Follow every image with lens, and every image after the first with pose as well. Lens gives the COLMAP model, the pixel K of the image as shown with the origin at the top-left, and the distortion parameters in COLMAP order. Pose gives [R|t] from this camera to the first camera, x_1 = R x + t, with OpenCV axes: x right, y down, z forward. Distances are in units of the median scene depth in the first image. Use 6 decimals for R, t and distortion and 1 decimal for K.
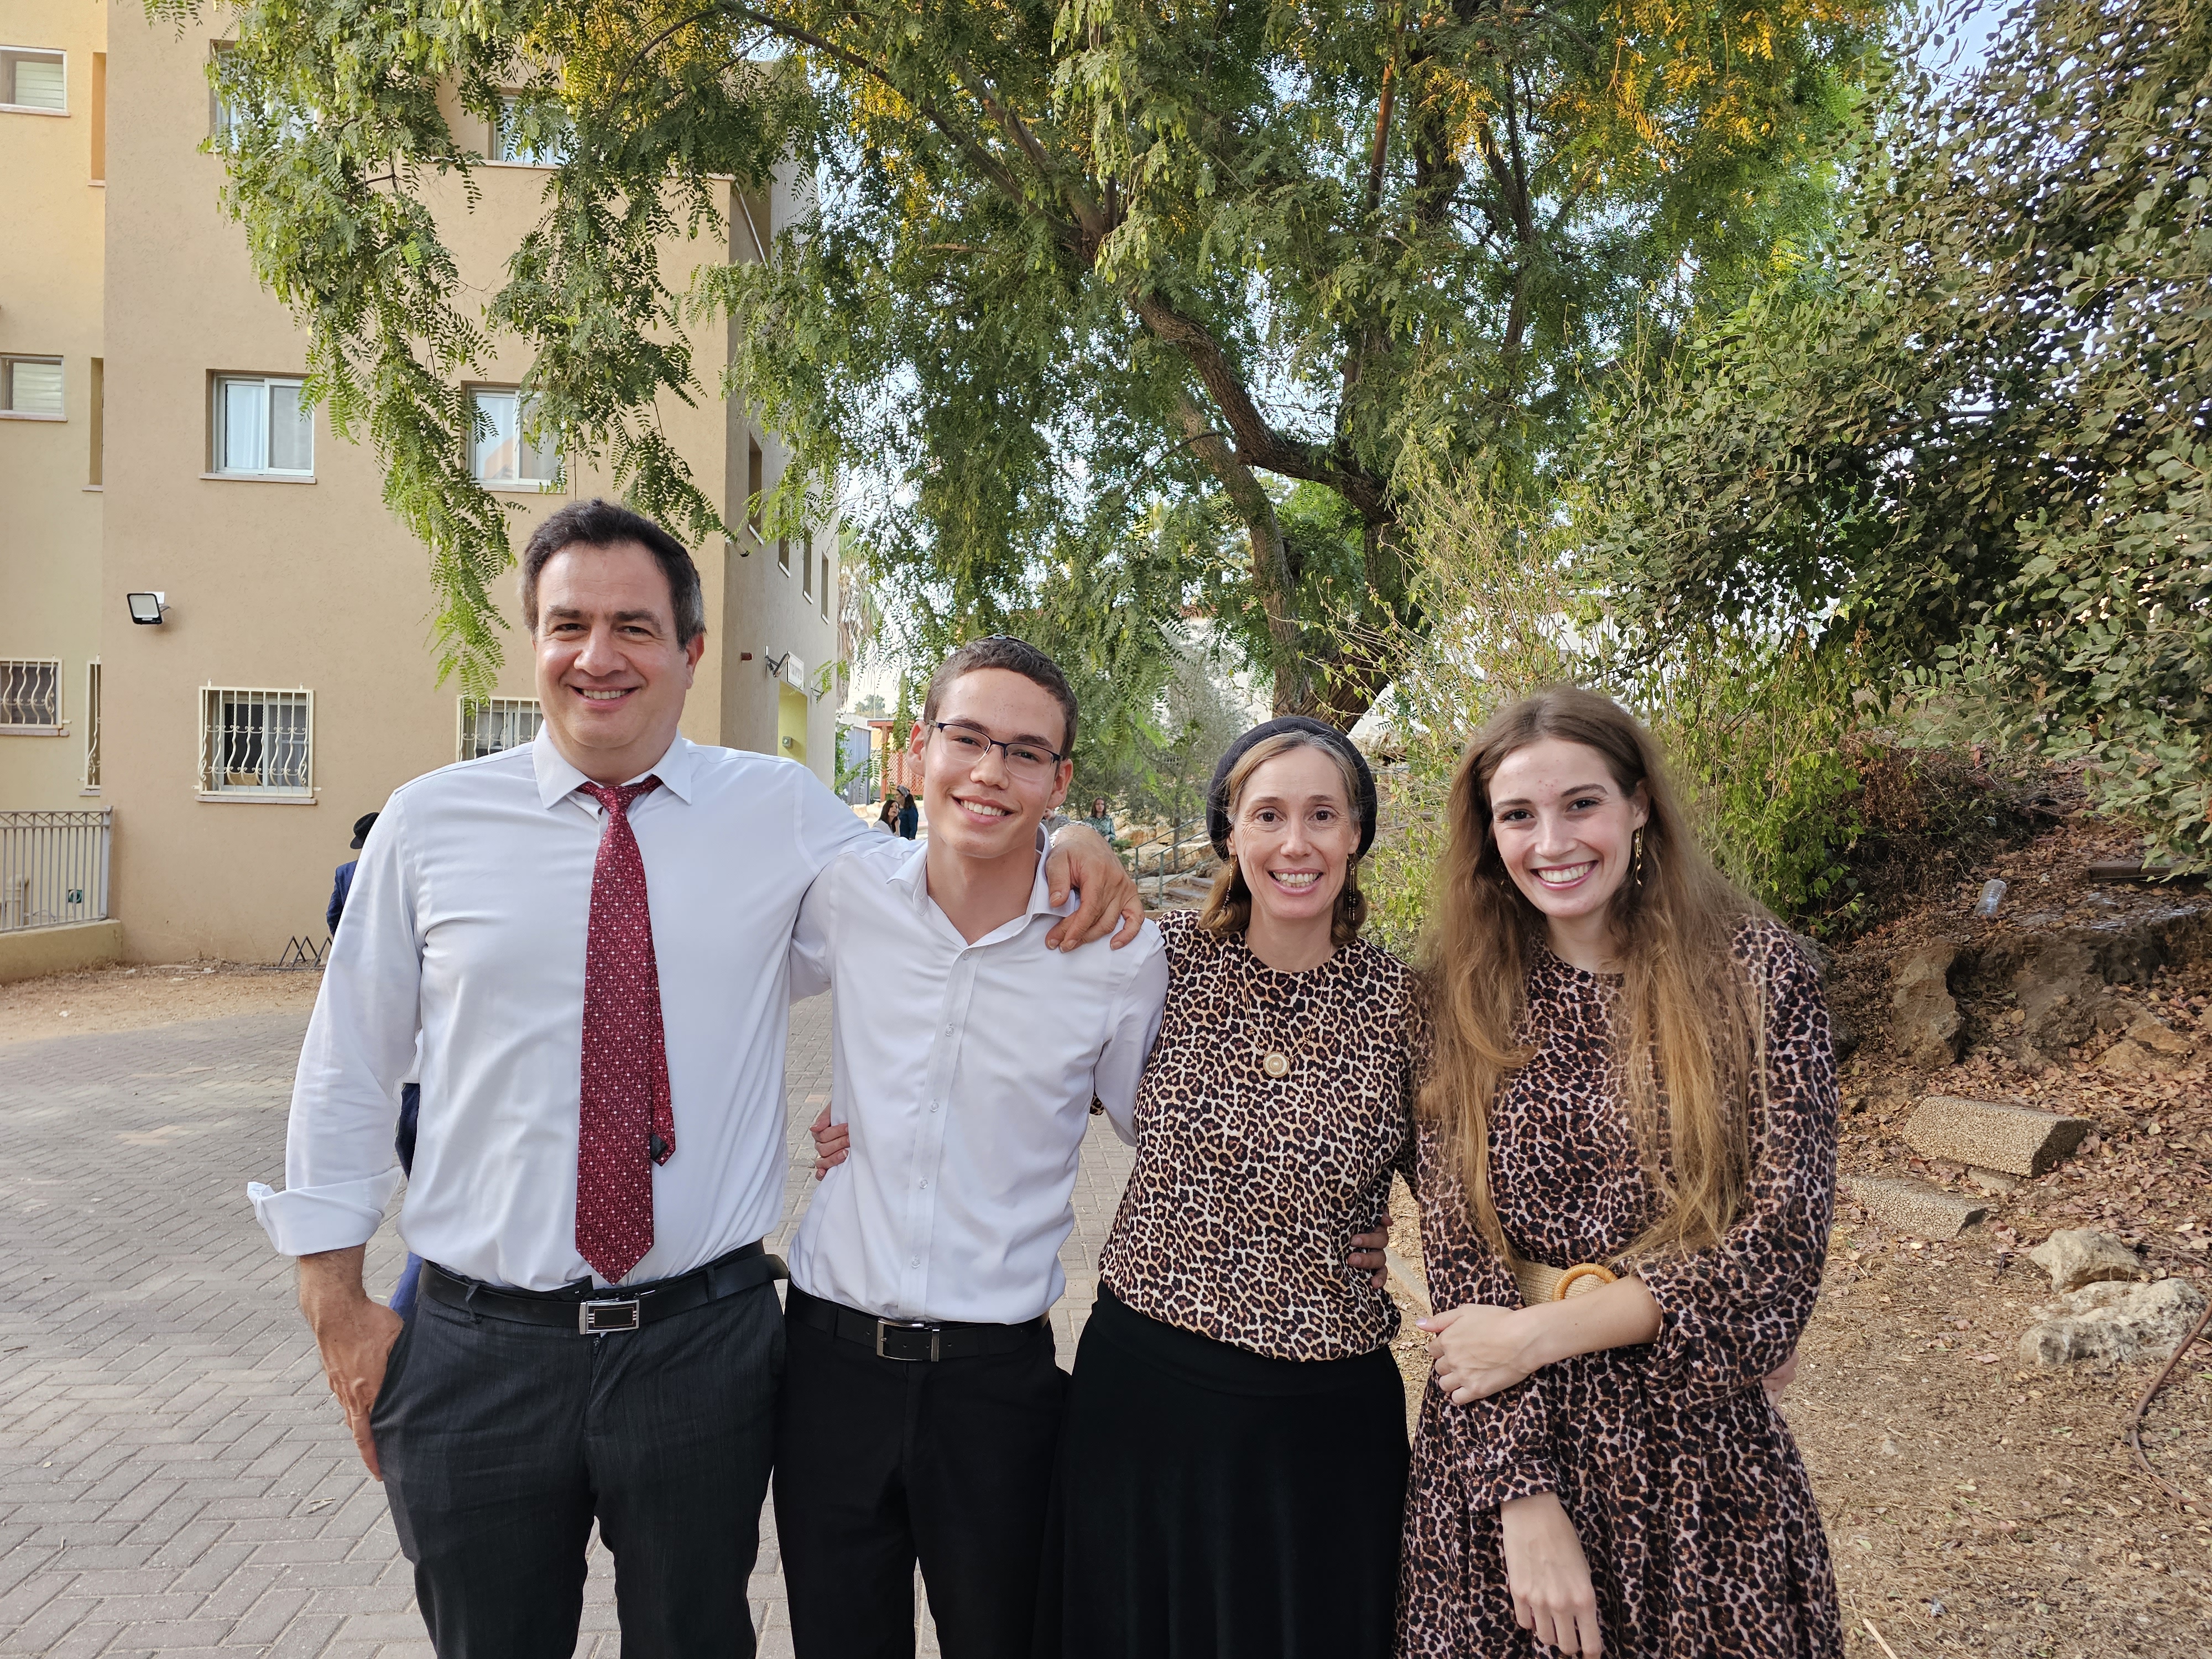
lens RADIAL K [[1321.4, 0, 1106.0], [0, 1321.4, 829.5], [0, 0, 1]] dist [0.023353, -0.006675]
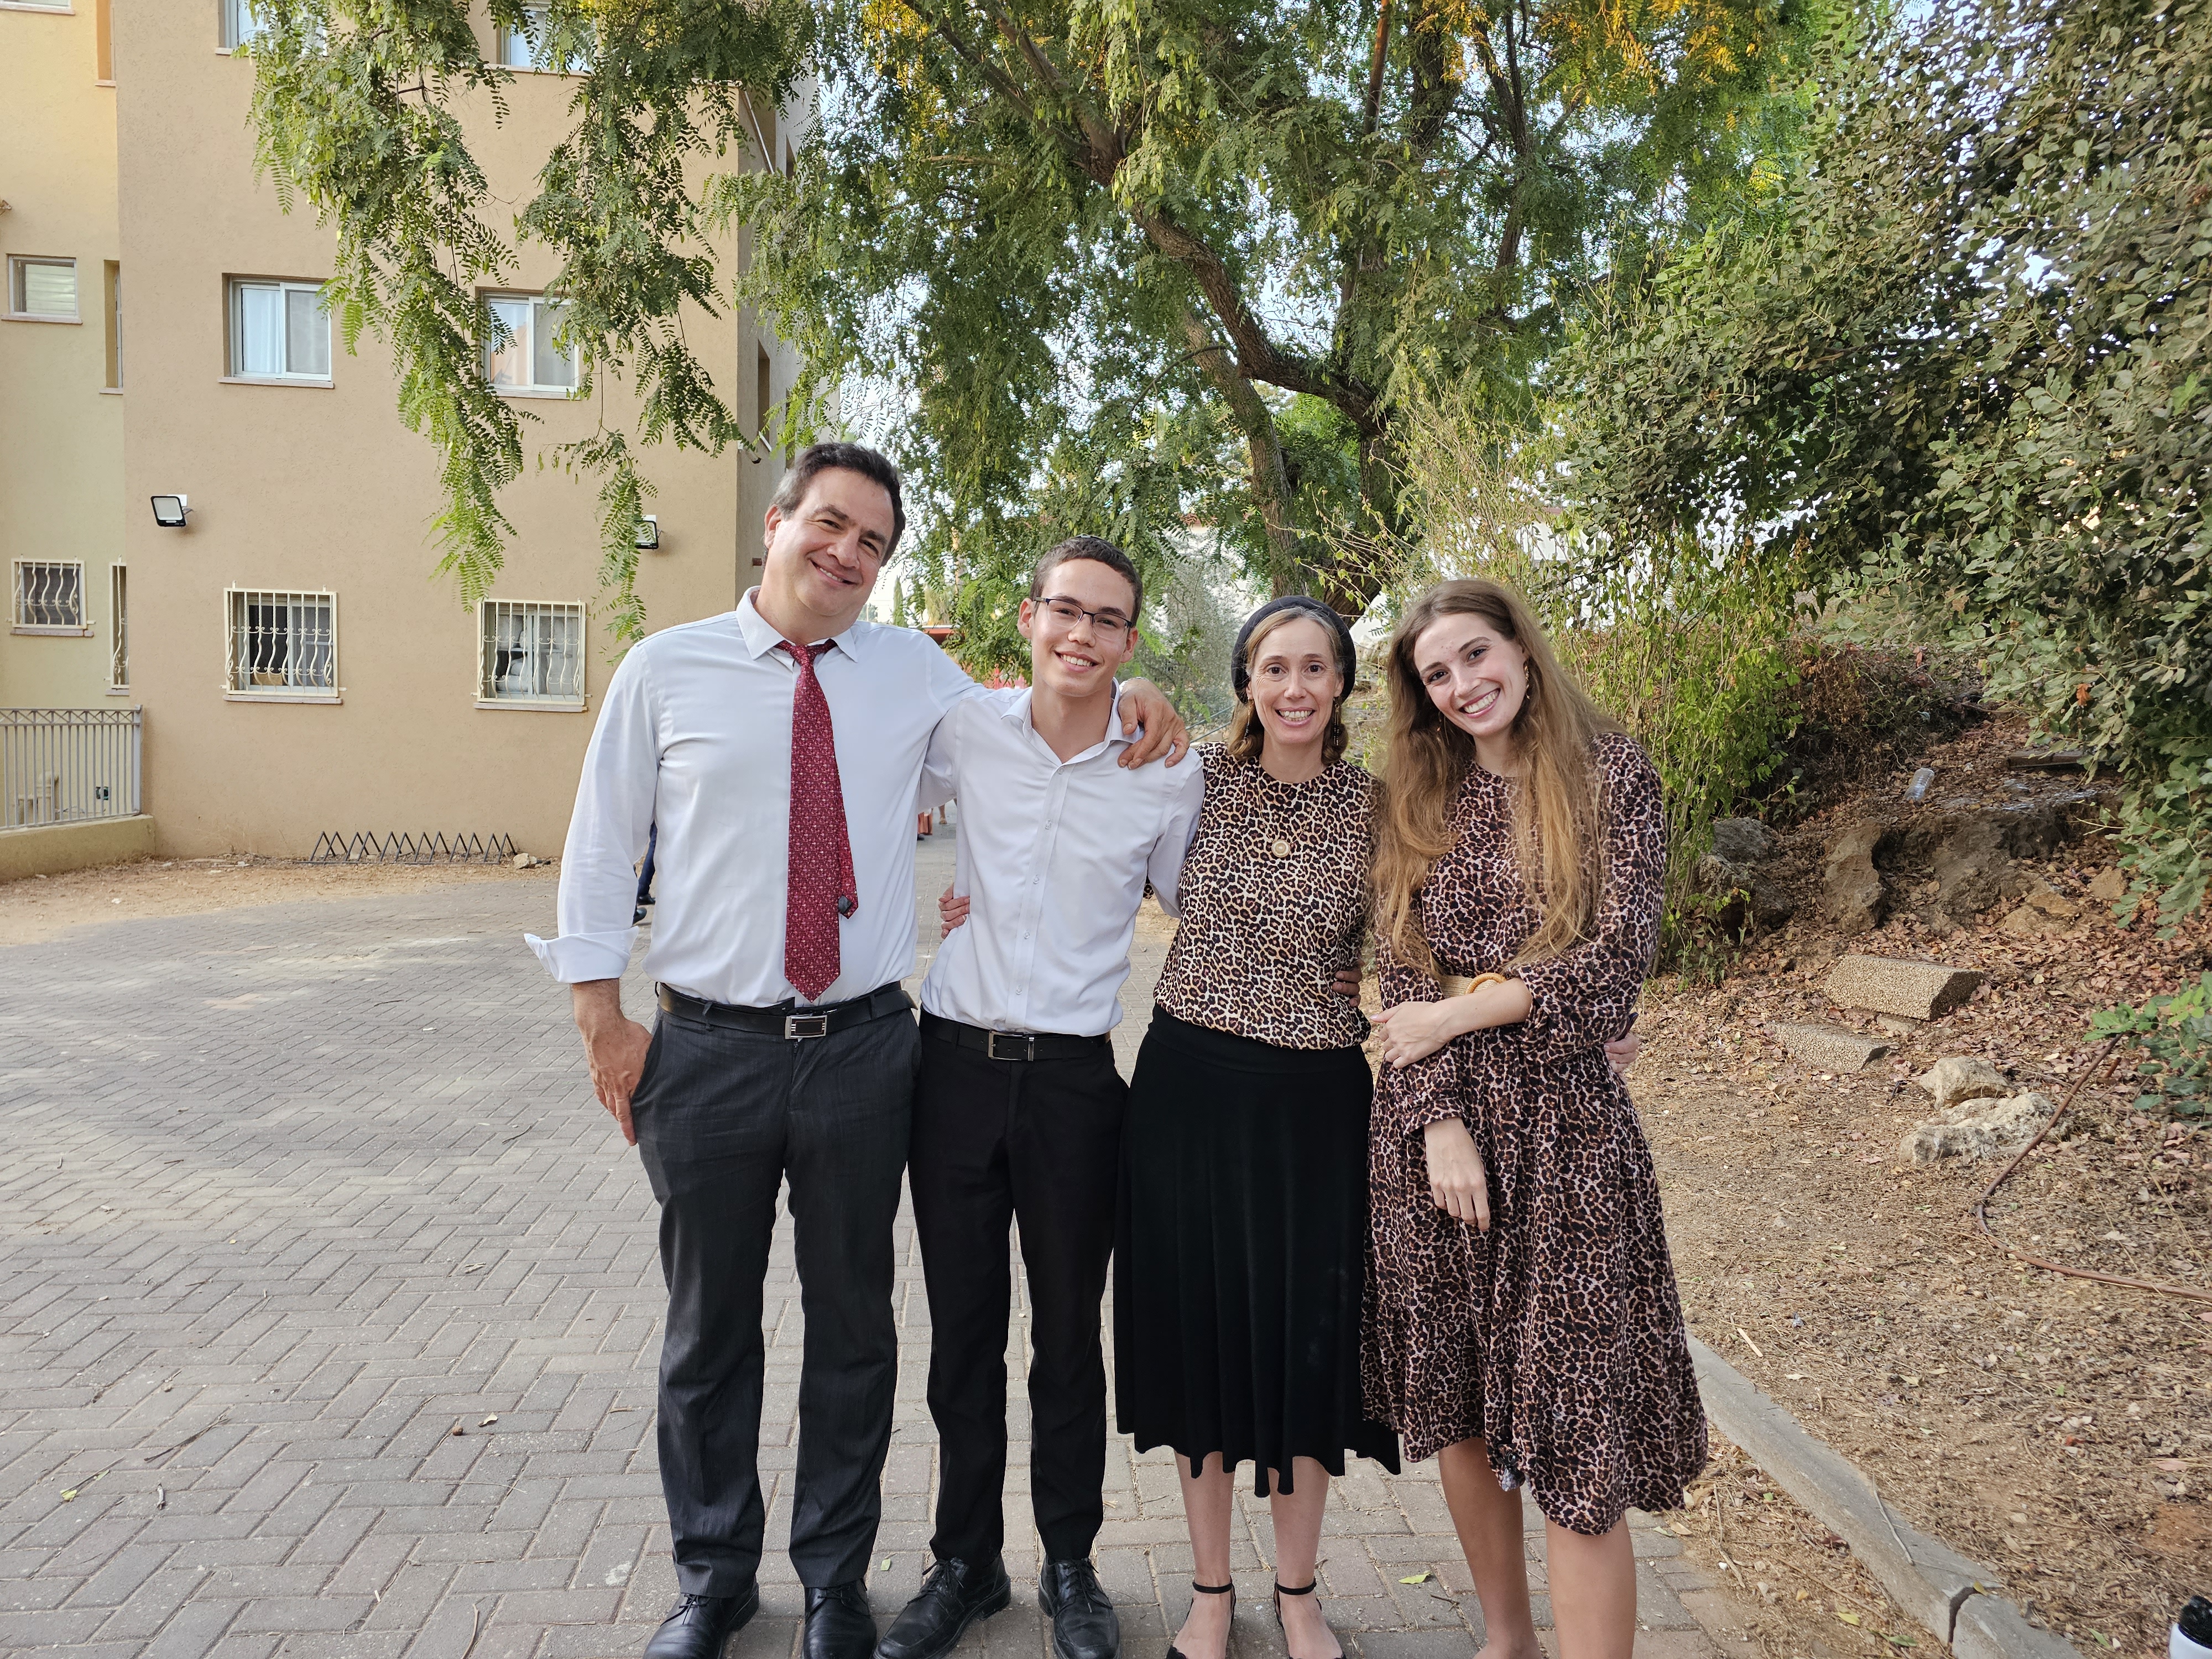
lens RADIAL K [[1337.2, 0, 1111.3], [0, 1337.2, 816.7], [0, 0, 1]] dist [0.037141, -0.021894]
pose [[0.999927, 0.002652, 0.011820, -0.019055], [-0.003280, 0.998566, 0.053440, 0.020730], [-0.011661, -0.053475, 0.998501, -0.112912]]
